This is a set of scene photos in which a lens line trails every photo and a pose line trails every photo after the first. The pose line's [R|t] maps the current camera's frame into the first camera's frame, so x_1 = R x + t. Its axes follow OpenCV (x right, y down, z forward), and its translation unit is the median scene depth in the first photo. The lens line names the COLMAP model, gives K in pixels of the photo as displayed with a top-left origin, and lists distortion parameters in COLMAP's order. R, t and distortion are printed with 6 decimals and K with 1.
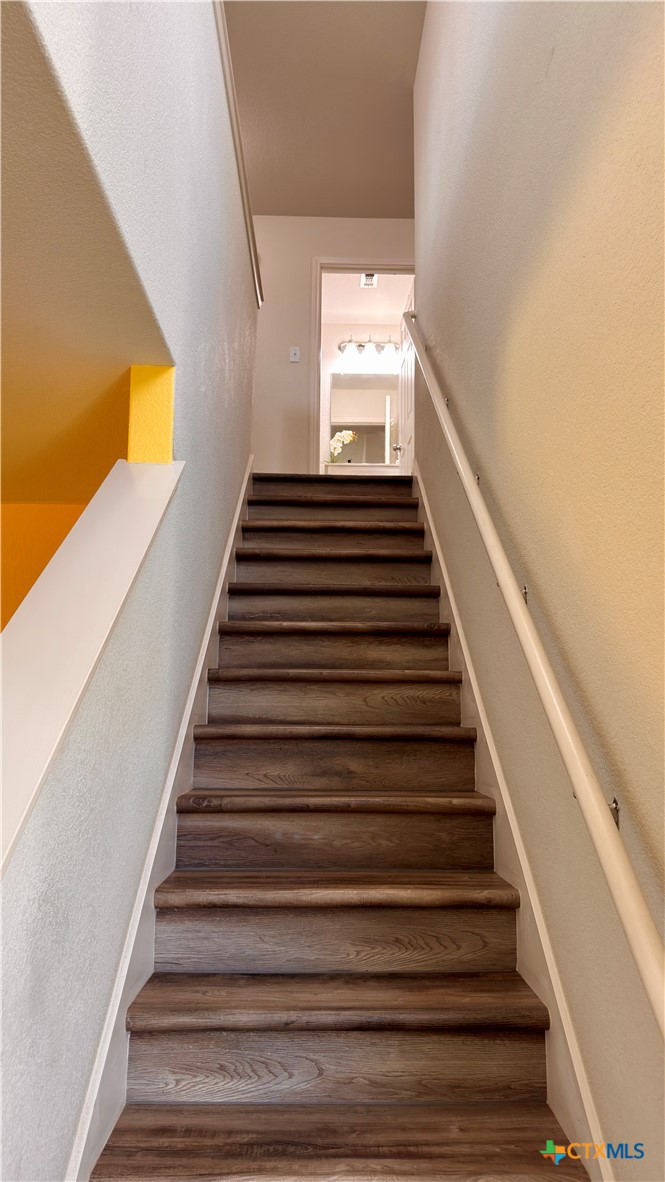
lens RADIAL K [[821.9, 0, 332.5], [0, 821.9, 591.0], [0, 0, 1]] dist [0.096392, -0.128040]
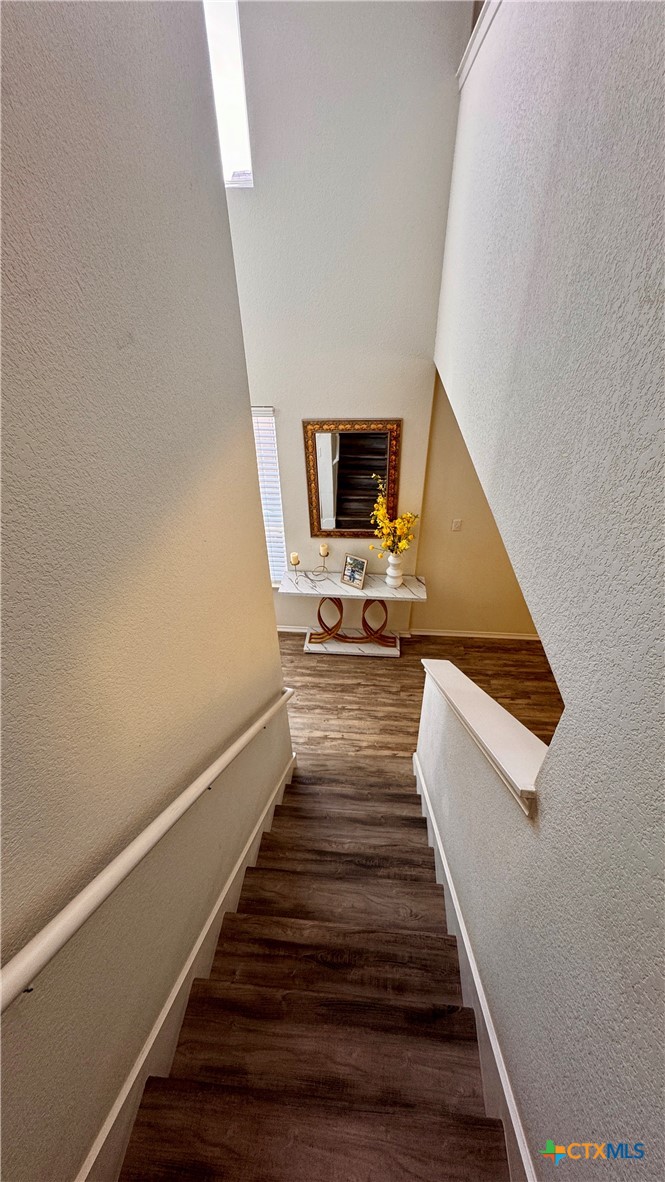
lens RADIAL K [[470.5, 0, 332.5], [0, 470.5, 591.0], [0, 0, 1]] dist [-0.001102, -0.000651]
pose [[-0.994117, -0.058046, 0.091441, -0.036087], [-0.011013, 0.894061, 0.447809, -0.759353], [-0.107748, 0.444168, -0.889441, 1.925246]]
